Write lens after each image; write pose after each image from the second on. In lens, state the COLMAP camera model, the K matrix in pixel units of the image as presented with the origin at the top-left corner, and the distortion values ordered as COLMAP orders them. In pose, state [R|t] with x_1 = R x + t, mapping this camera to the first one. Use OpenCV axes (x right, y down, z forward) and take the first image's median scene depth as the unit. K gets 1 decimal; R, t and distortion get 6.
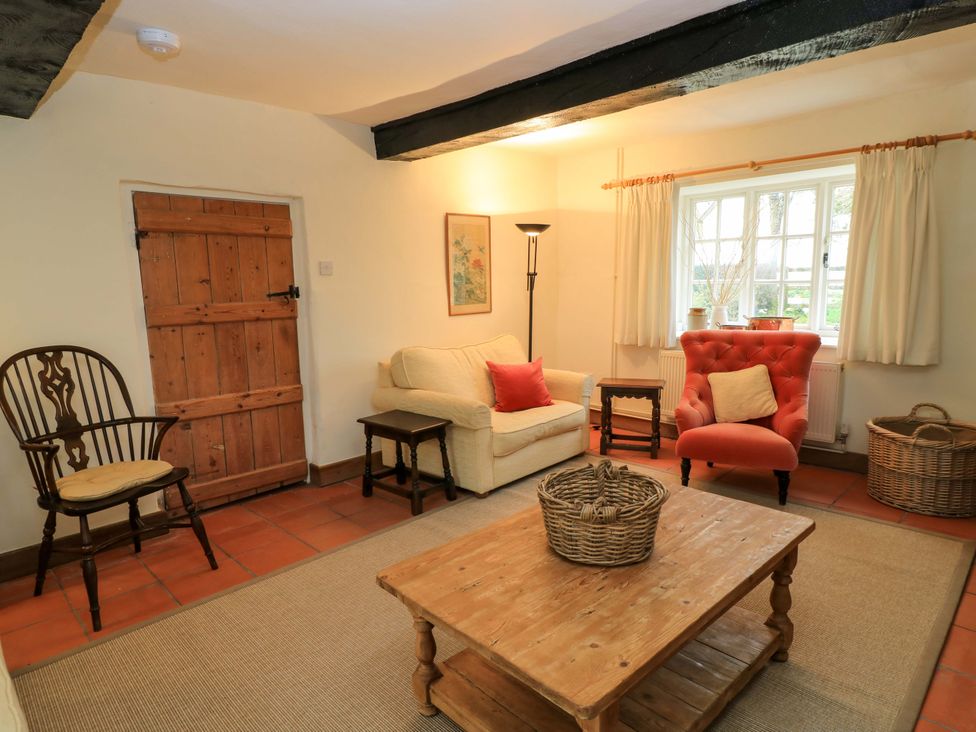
lens RADIAL K [[600.1, 0, 478.1], [0, 600.1, 368.8], [0, 0, 1]] dist [0.015203, -0.001745]
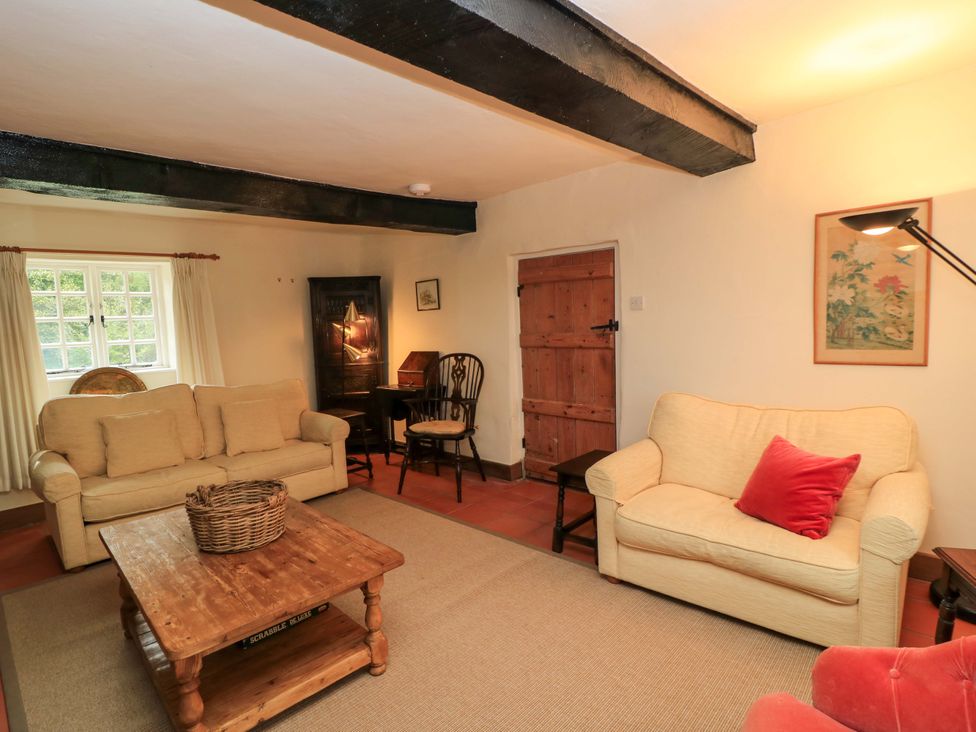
lens RADIAL K [[524.4, 0, 486.3], [0, 524.4, 366.0], [0, 0, 1]] dist [0.003215, -0.004228]
pose [[0.012450, 0.111219, -0.993718, 0.684047], [-0.111511, 0.987750, 0.109154, -0.136757], [0.993685, 0.109452, 0.024700, 0.768480]]
